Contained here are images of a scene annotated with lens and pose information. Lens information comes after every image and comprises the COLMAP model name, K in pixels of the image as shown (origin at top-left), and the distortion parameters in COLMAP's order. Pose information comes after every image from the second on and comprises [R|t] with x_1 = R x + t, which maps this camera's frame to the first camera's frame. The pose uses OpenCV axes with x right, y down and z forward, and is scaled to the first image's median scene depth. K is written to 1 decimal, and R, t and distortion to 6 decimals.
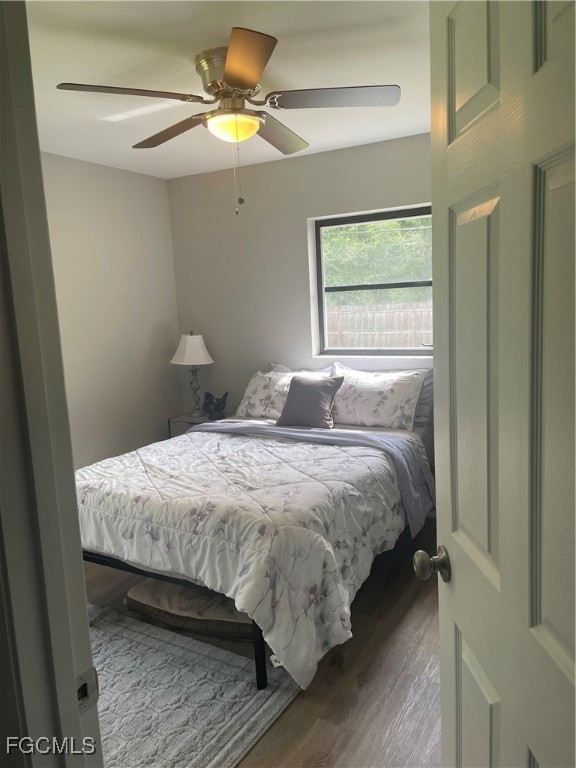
lens RADIAL K [[601.4, 0, 288.0], [0, 601.4, 384.0], [0, 0, 1]] dist [0.063254, -0.000181]
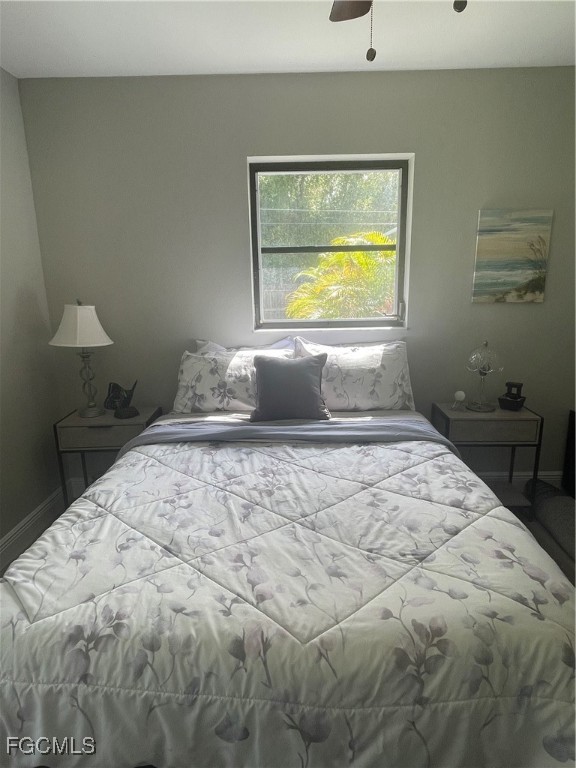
lens RADIAL K [[452.6, 0, 288.0], [0, 452.6, 384.0], [0, 0, 1]] dist [0.001767, 0.001370]
pose [[0.877135, -0.077292, 0.473984, -0.244489], [0.049642, 0.996269, 0.070596, -0.016061], [-0.477672, -0.038392, 0.877699, 0.473857]]
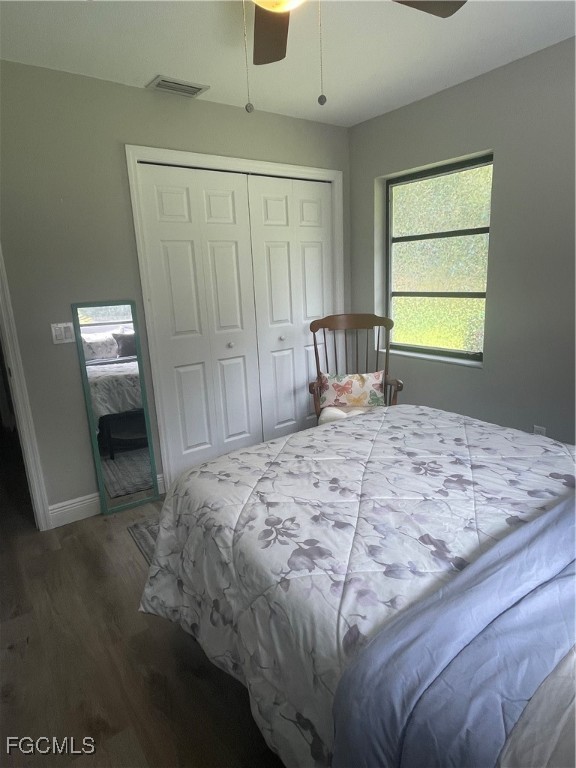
lens RADIAL K [[452.6, 0, 288.0], [0, 452.6, 384.0], [0, 0, 1]] dist [0.001767, 0.001370]
pose [[-0.422252, 0.277287, -0.863027, 0.308154], [-0.077336, 0.937574, 0.339077, -0.102949], [0.903173, 0.209919, -0.374449, 0.842709]]
